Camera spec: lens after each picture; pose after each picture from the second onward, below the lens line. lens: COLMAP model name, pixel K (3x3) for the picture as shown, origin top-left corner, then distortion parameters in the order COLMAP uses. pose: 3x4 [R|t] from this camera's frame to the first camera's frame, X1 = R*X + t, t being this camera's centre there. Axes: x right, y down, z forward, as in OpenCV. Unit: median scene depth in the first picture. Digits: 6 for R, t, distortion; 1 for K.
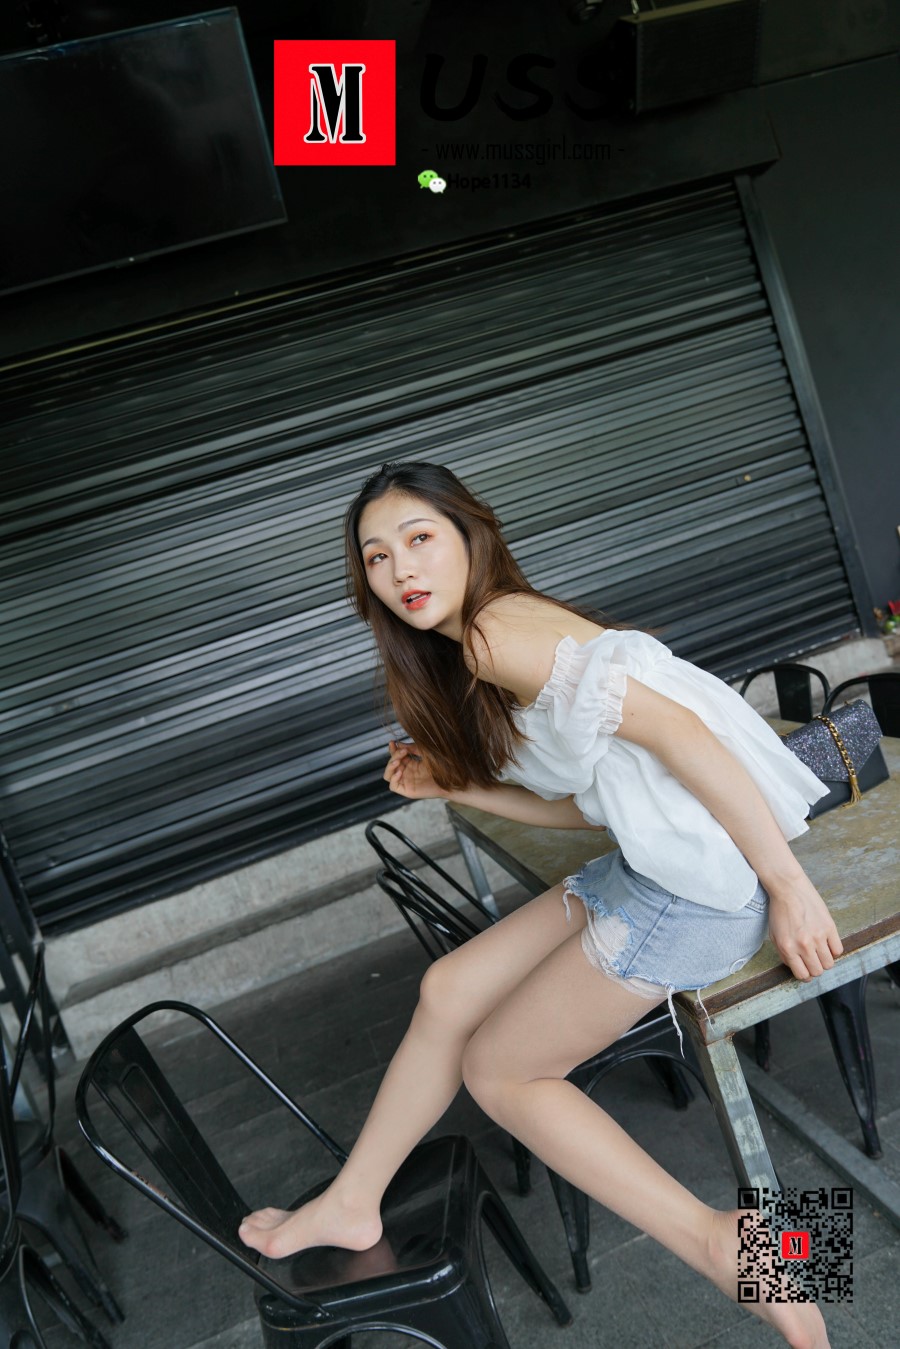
lens RADIAL K [[1017.6, 0, 453.7], [0, 1017.6, 676.1], [0, 0, 1]] dist [-0.012708, 0.013245]
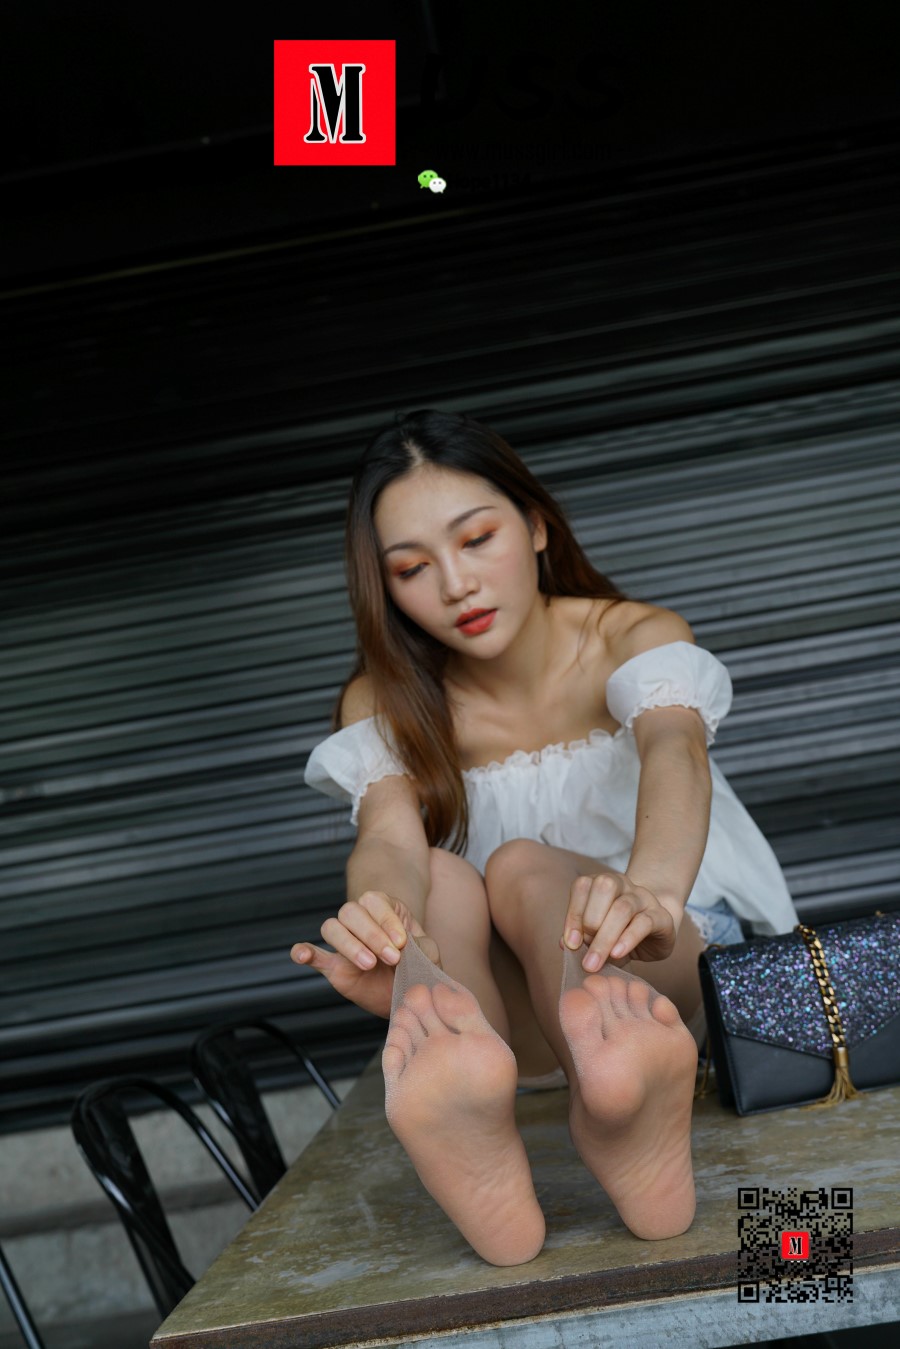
lens RADIAL K [[1646.6, 0, 450.0], [0, 1646.6, 674.5], [0, 0, 1]] dist [0.025894, -0.056215]
pose [[0.948931, 0.137291, -0.284046, 0.171868], [-0.170874, 0.980514, -0.096926, 0.011013], [0.265203, 0.140512, 0.953899, 0.049285]]
